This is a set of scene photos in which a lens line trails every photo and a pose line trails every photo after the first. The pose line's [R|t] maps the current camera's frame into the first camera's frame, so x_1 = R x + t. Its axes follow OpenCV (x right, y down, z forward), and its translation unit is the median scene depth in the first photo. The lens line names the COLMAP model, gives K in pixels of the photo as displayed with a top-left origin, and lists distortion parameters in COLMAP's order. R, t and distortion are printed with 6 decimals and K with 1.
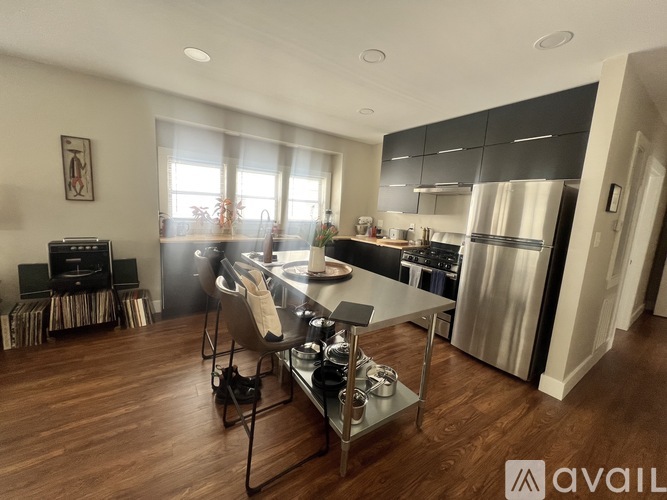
lens RADIAL K [[267.4, 0, 333.5], [0, 267.4, 247.7], [0, 0, 1]] dist [-0.000794, 0.000252]
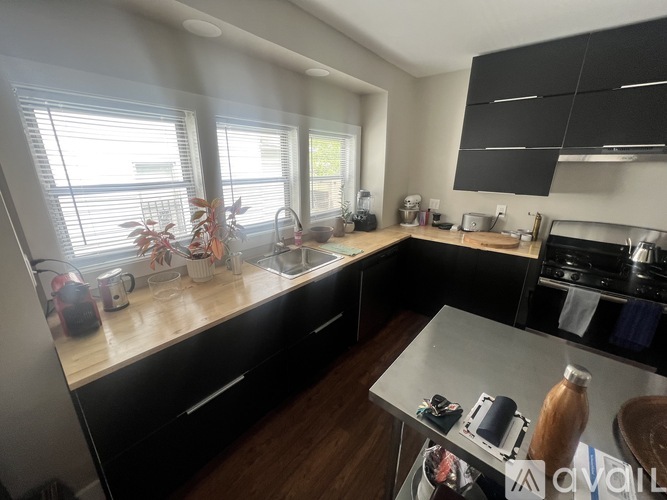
lens RADIAL K [[267.4, 0, 333.9], [0, 267.4, 248.3], [0, 0, 1]] dist [-0.000794, 0.000252]
pose [[0.960951, -0.128825, 0.244904, -0.277842], [0.085867, 0.980157, 0.178661, -0.136433], [-0.263061, -0.150655, 0.952944, 0.441625]]
